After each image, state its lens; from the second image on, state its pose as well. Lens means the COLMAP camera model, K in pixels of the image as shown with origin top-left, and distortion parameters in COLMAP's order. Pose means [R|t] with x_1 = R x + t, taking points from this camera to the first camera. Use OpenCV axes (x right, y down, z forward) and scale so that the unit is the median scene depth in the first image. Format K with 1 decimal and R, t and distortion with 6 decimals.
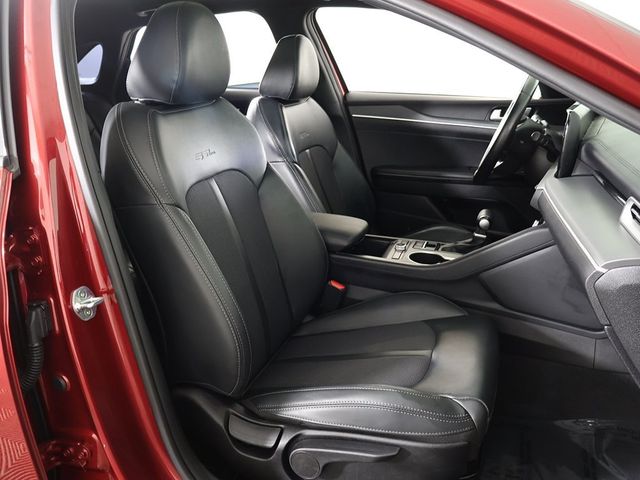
lens RADIAL K [[606.3, 0, 320.0], [0, 606.3, 240.0], [0, 0, 1]] dist [-0.002848, 0.004359]
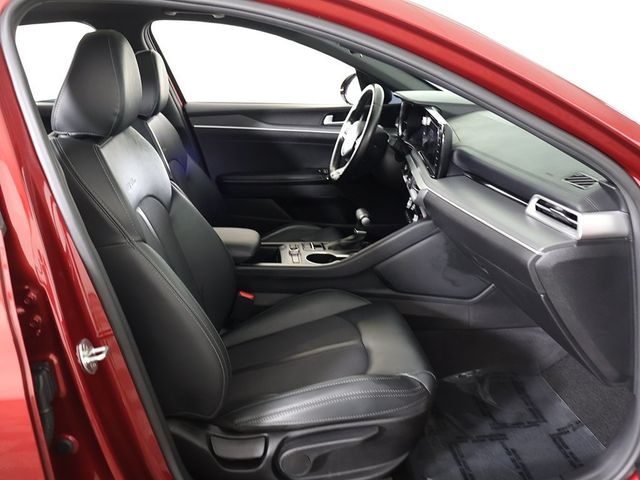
lens RADIAL K [[606.3, 0, 320.0], [0, 606.3, 240.0], [0, 0, 1]] dist [-0.002848, 0.004359]
pose [[0.913145, -0.121089, 0.389236, -0.270549], [0.116095, 0.992570, 0.036424, -0.046603], [-0.390754, 0.011928, 0.920418, -0.016768]]
